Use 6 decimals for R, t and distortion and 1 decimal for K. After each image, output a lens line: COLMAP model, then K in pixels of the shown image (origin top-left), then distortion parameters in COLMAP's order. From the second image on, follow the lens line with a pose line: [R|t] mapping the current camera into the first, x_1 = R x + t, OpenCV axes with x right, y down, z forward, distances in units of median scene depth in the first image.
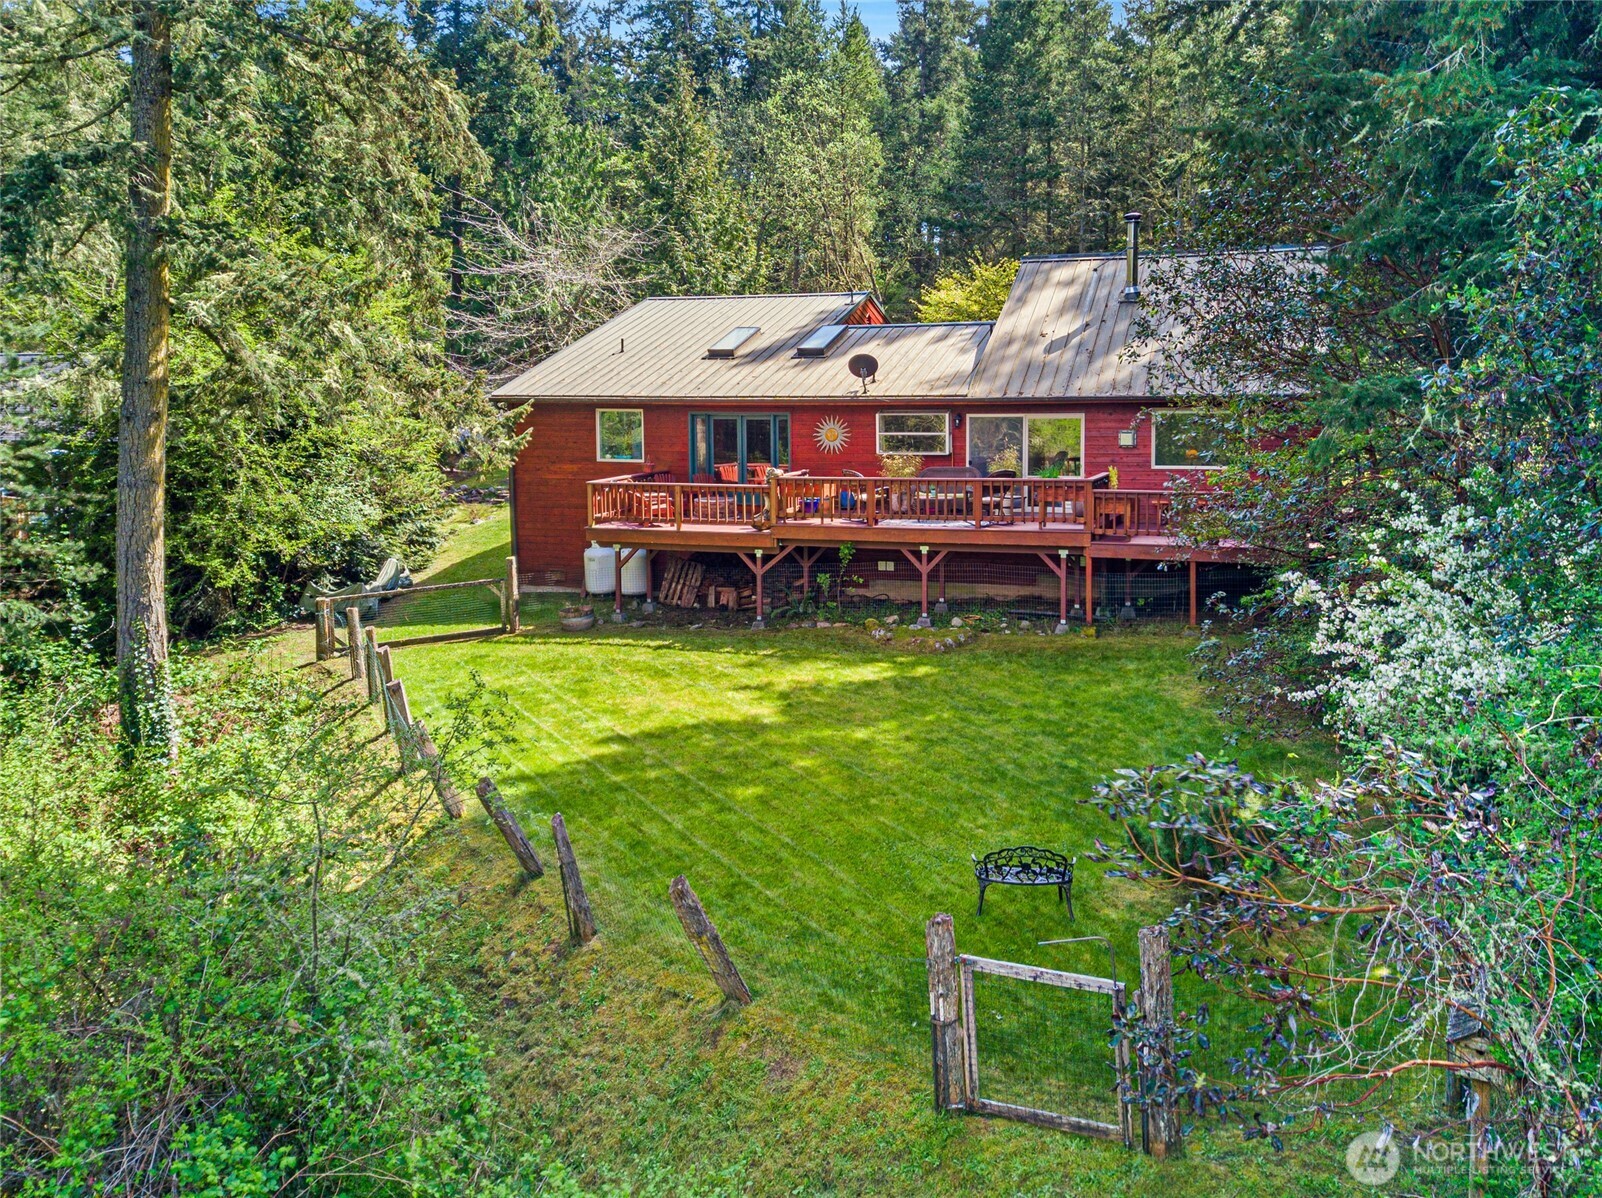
lens RADIAL K [[1312.2, 0, 810.7], [0, 1312.2, 413.8], [0, 0, 1]] dist [0.004571, 0.006216]
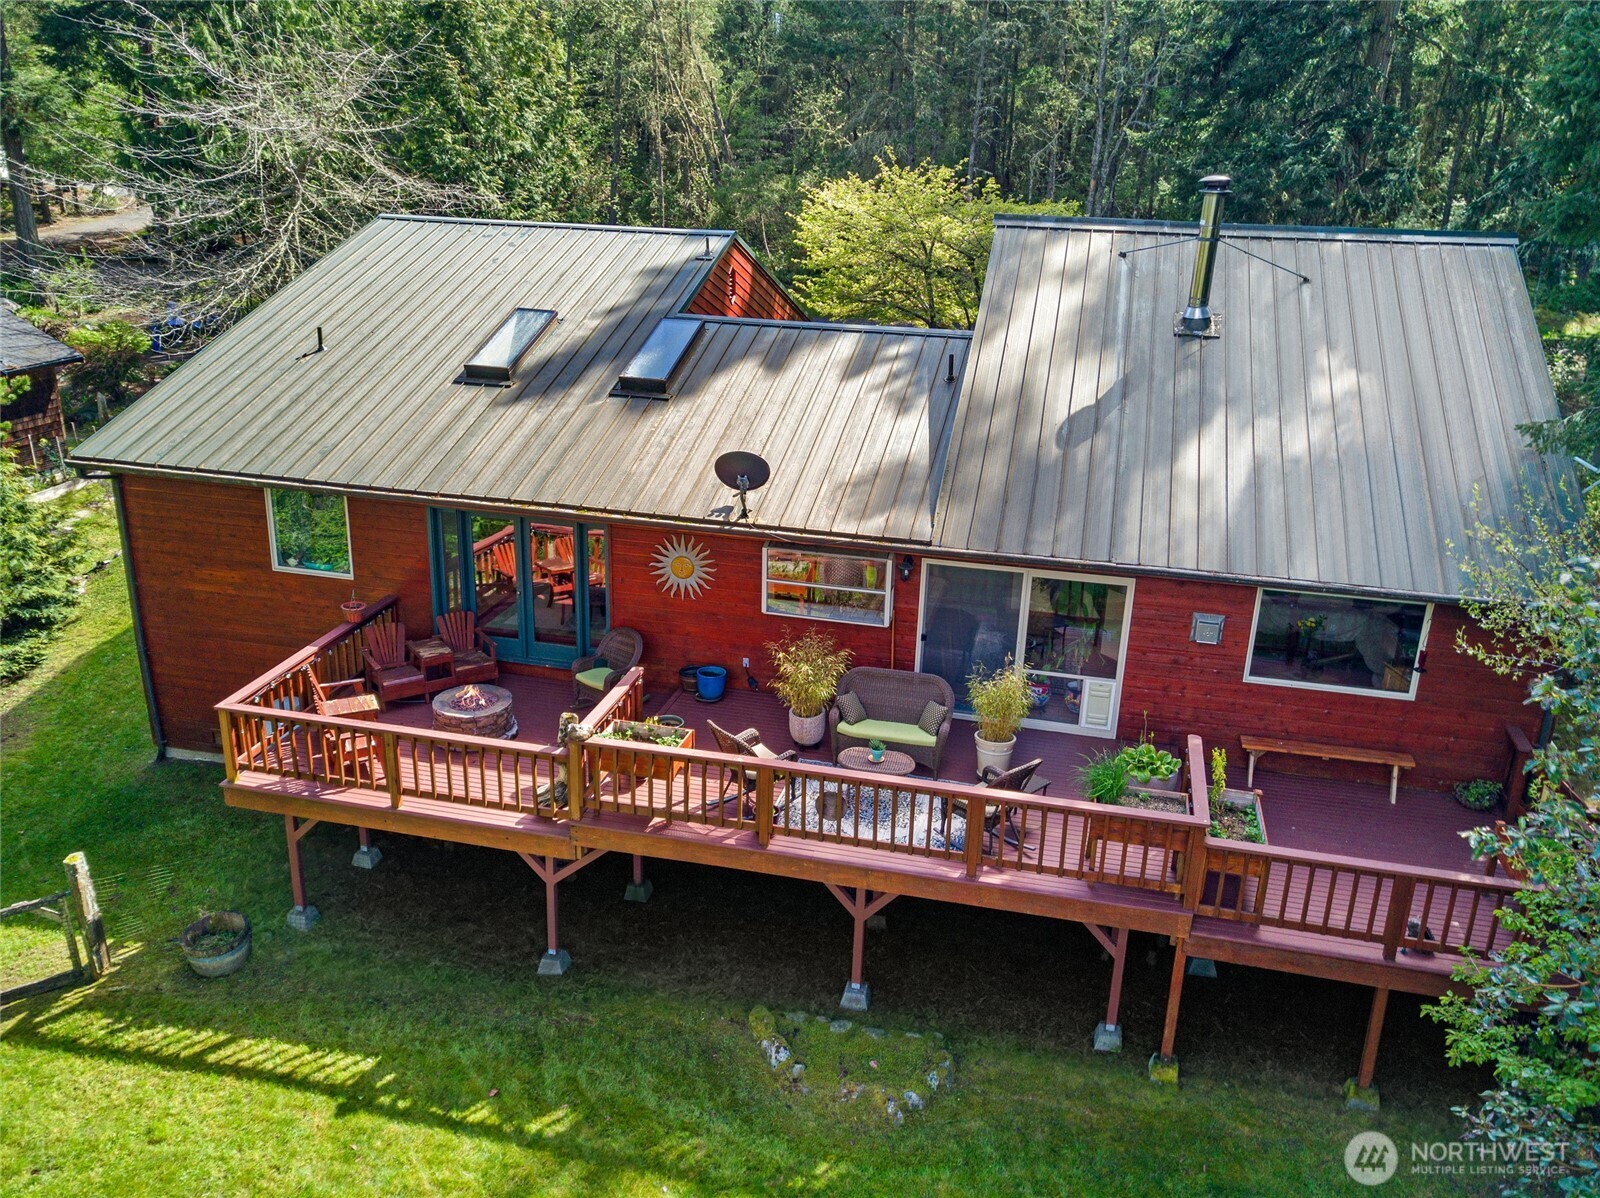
lens RADIAL K [[1228.0, 0, 790.9], [0, 1228.0, 532.0], [0, 0, 1]] dist [-0.001855, -0.004143]
pose [[0.991944, -0.001632, 0.126663, -0.004014], [-0.034432, 0.958795, 0.282004, -0.153109], [-0.121905, -0.284093, 0.951015, 0.494162]]
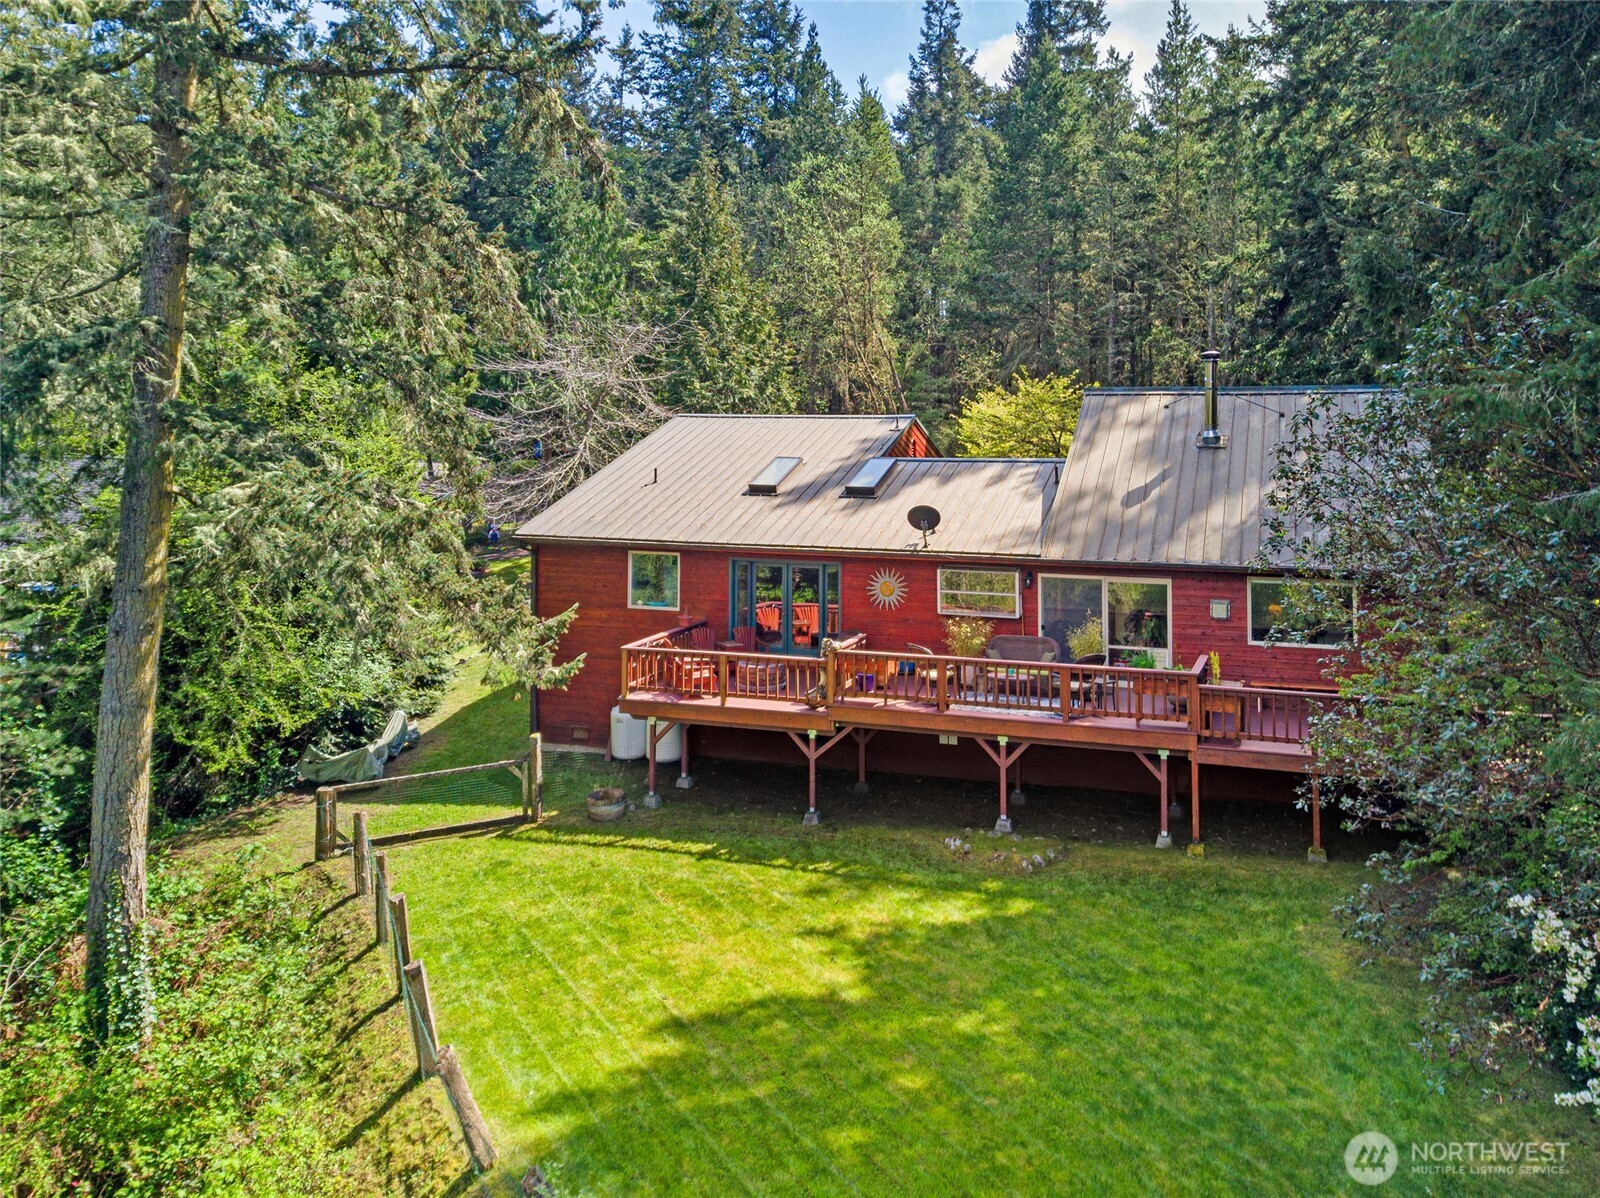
lens RADIAL K [[1299.7, 0, 800.1], [0, 1299.7, 345.1], [0, 0, 1]] dist [0.010092, -0.004100]
pose [[0.999910, 0.012887, -0.003739, -0.044163], [-0.013170, 0.995910, -0.089384, -0.073107], [0.002572, 0.089425, 0.995990, 0.083072]]
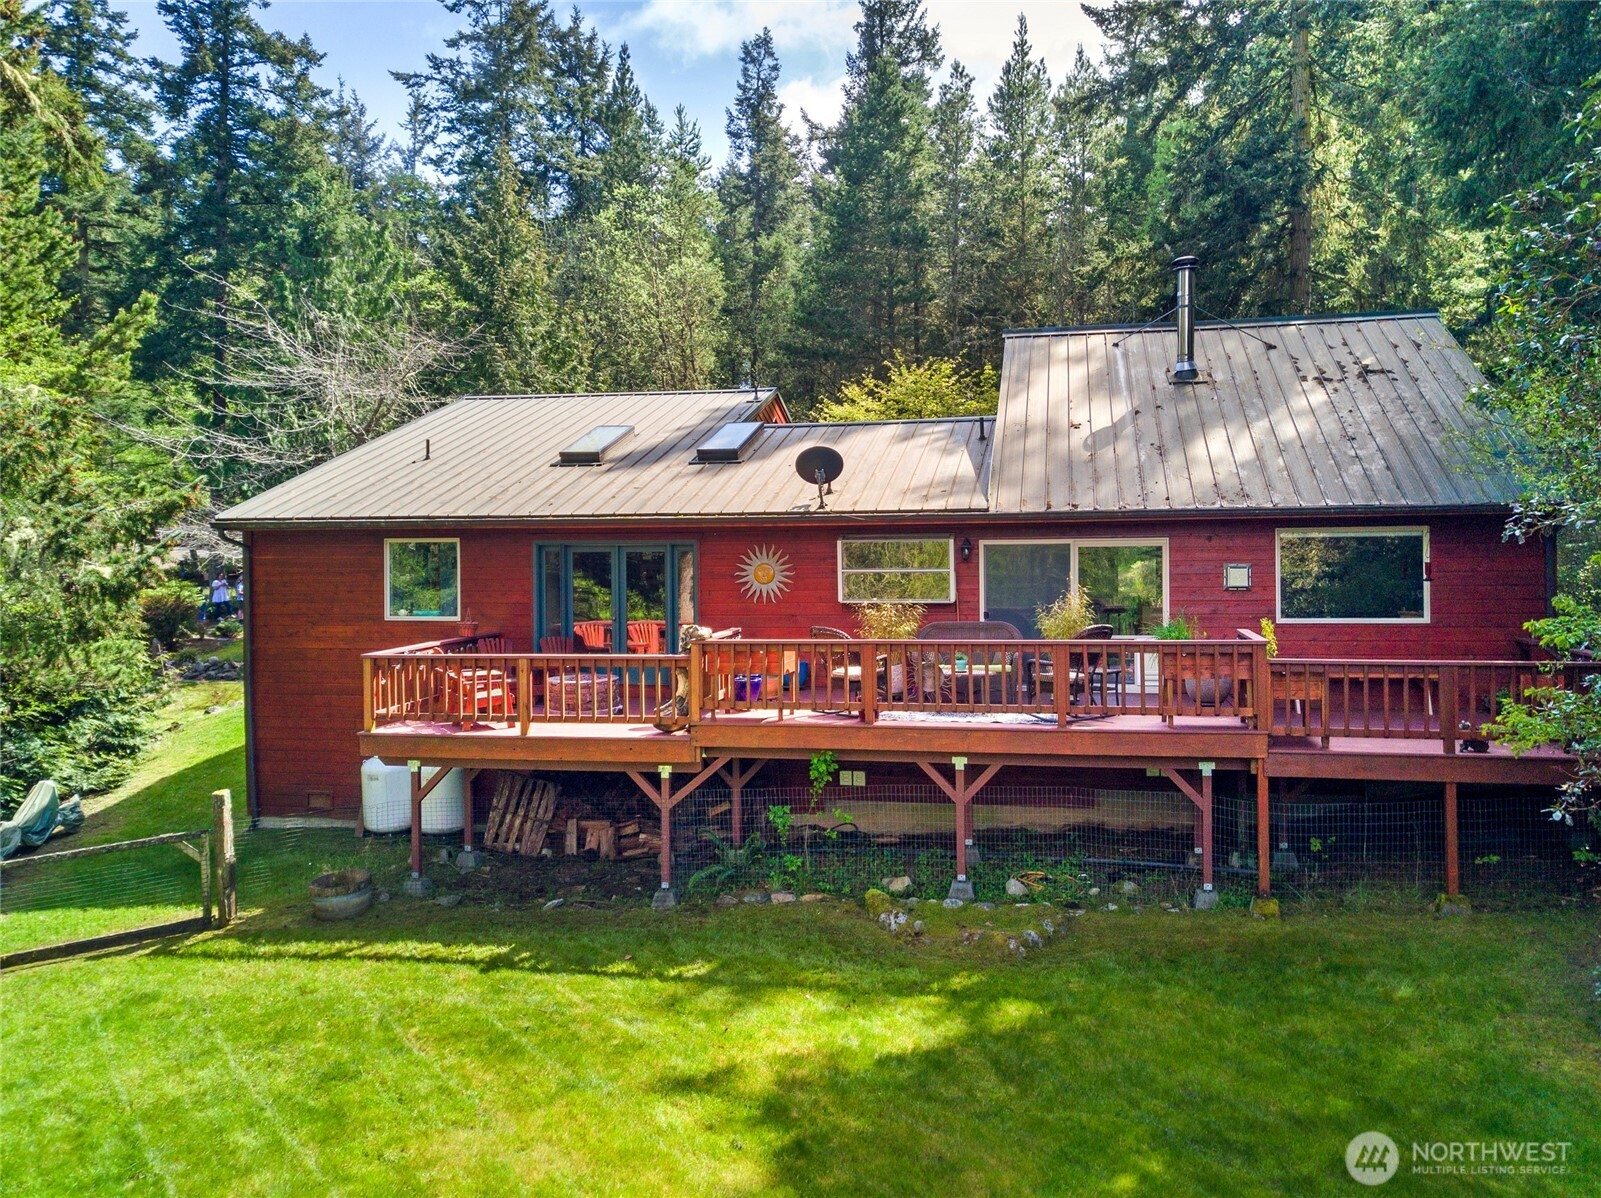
lens RADIAL K [[1228.7, 0, 791.4], [0, 1228.7, 531.9], [0, 0, 1]] dist [-0.001855, -0.004143]
pose [[0.989450, 0.000934, 0.144869, -0.057885], [0.004716, 0.999242, -0.038652, 0.018471], [-0.144795, 0.038928, 0.988696, 0.407036]]
